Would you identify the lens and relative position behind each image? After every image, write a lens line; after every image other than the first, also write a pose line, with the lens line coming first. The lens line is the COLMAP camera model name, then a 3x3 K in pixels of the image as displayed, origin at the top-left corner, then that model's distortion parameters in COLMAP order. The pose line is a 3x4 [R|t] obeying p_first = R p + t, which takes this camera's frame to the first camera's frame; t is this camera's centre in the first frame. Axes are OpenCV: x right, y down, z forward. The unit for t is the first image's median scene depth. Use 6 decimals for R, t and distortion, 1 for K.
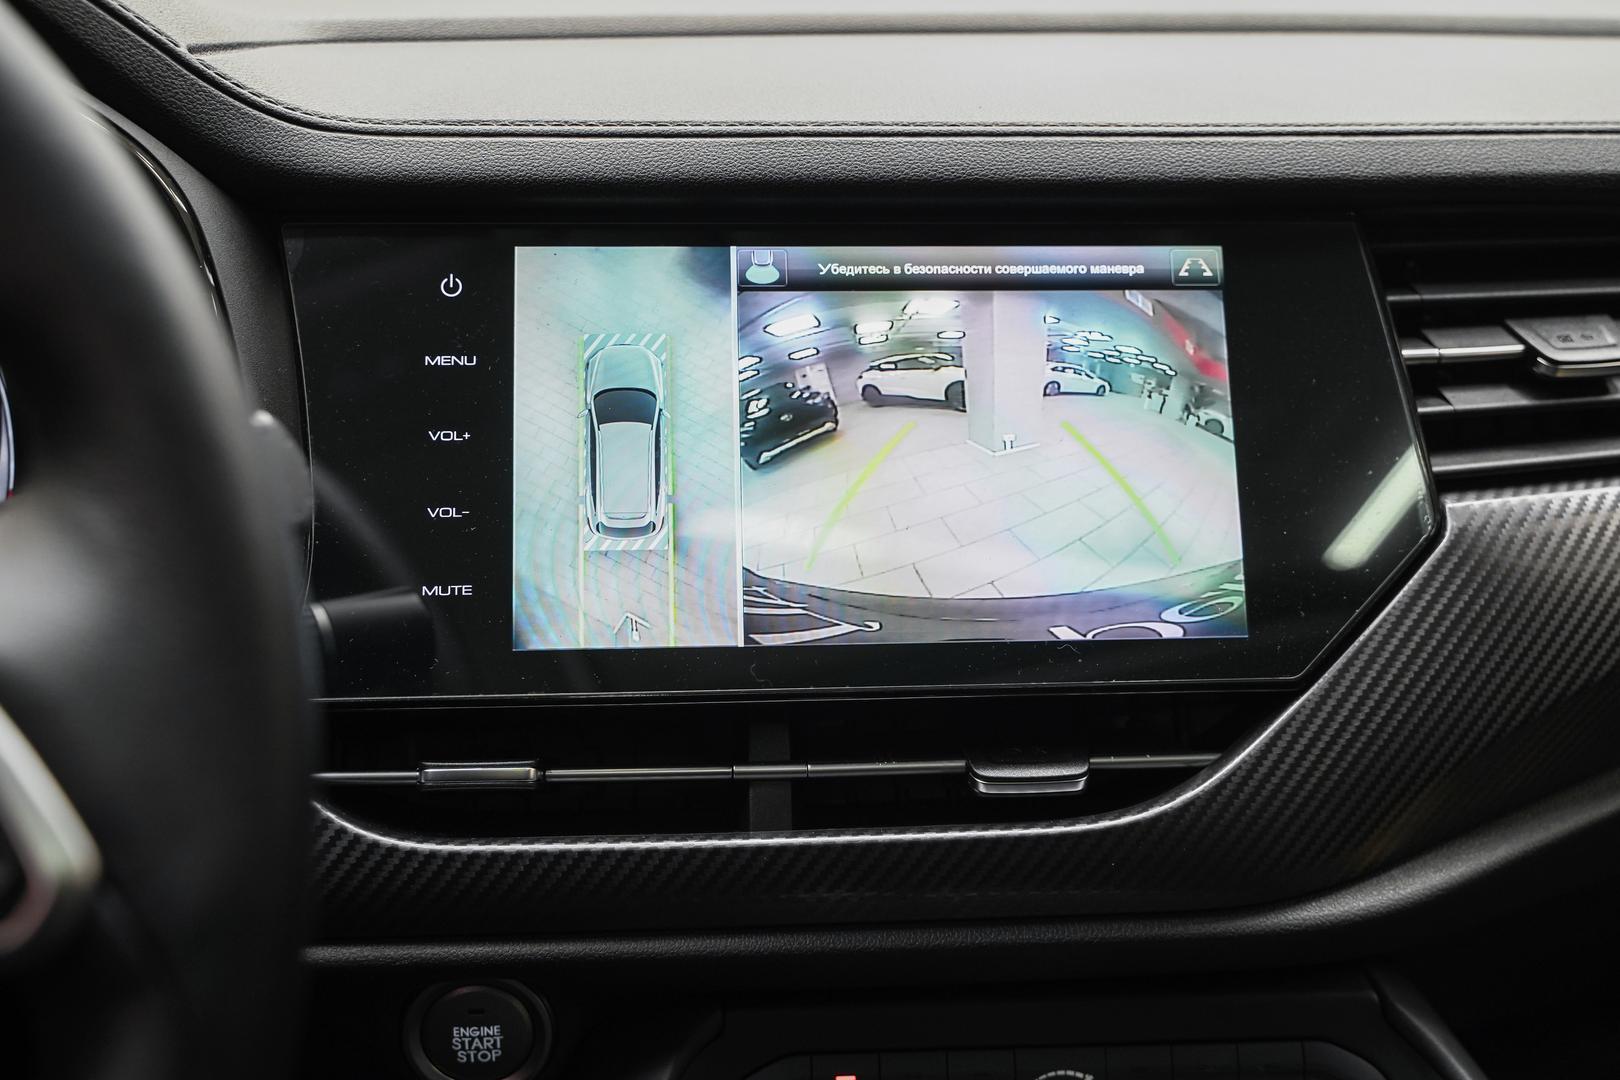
lens RADIAL K [[1841.7, 0, 818.0], [0, 1841.7, 544.5], [0, 0, 1]] dist [-0.008220, 0.000000]
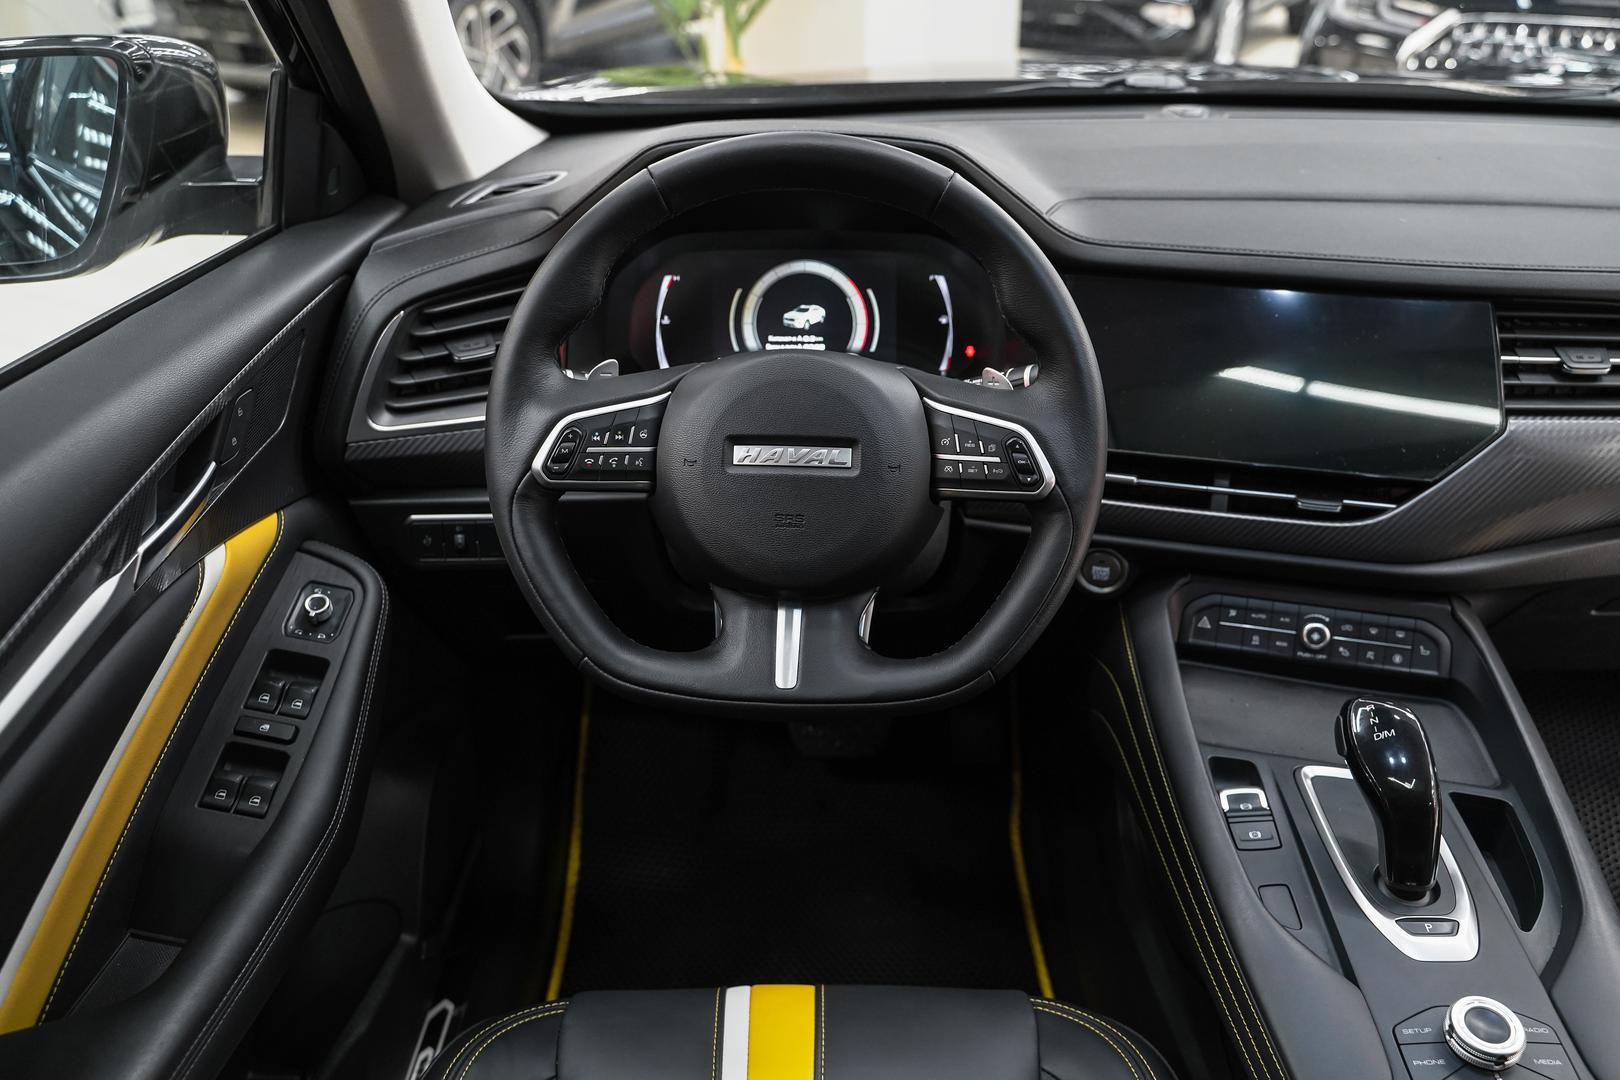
lens RADIAL K [[1346.7, 0, 820.8], [0, 1346.7, 532.1], [0, 0, 1]] dist [-0.013247, 0.016560]
pose [[0.955029, 0.133827, -0.264593, -0.056654], [-0.097104, 0.984305, 0.147355, -0.052880], [0.280161, -0.115036, 0.953036, -1.083626]]
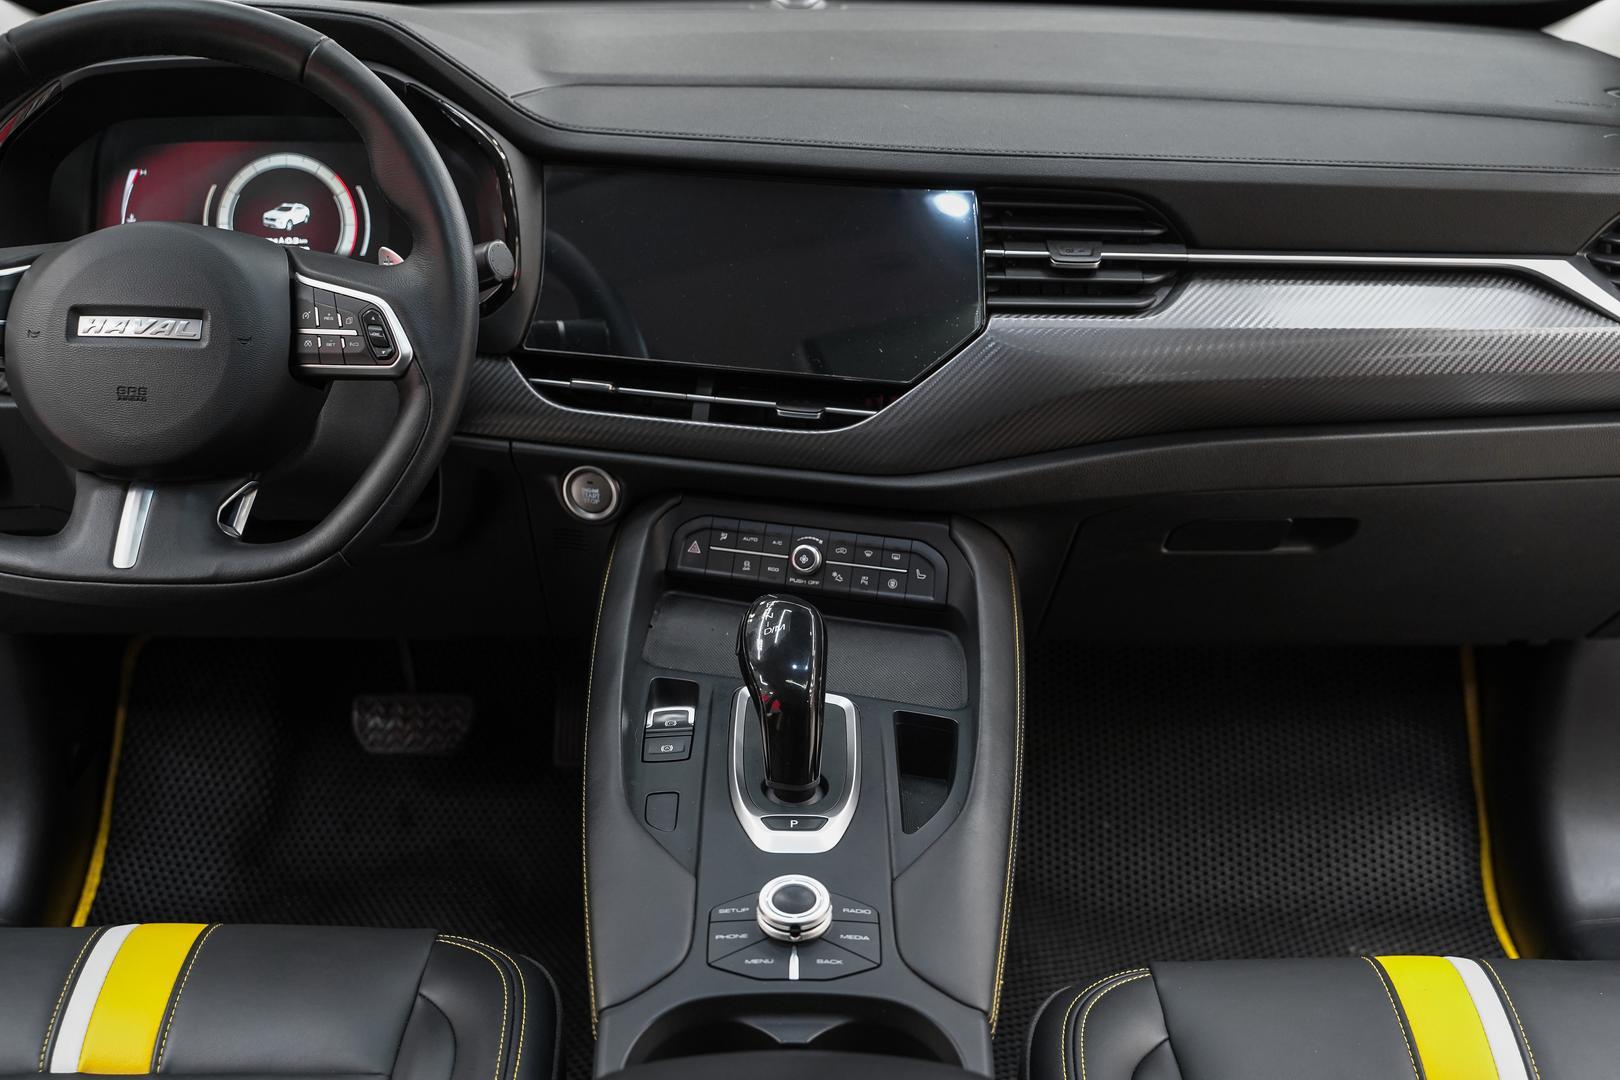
lens RADIAL K [[1946.5, 0, 883.4], [0, 1946.5, 576.0], [0, 0, 1]] dist [0.002371, 0.000000]
pose [[0.954201, 0.127463, -0.270654, 0.946831], [-0.103794, 0.989550, 0.100093, 0.070981], [0.280584, -0.067416, 0.957459, -1.470726]]
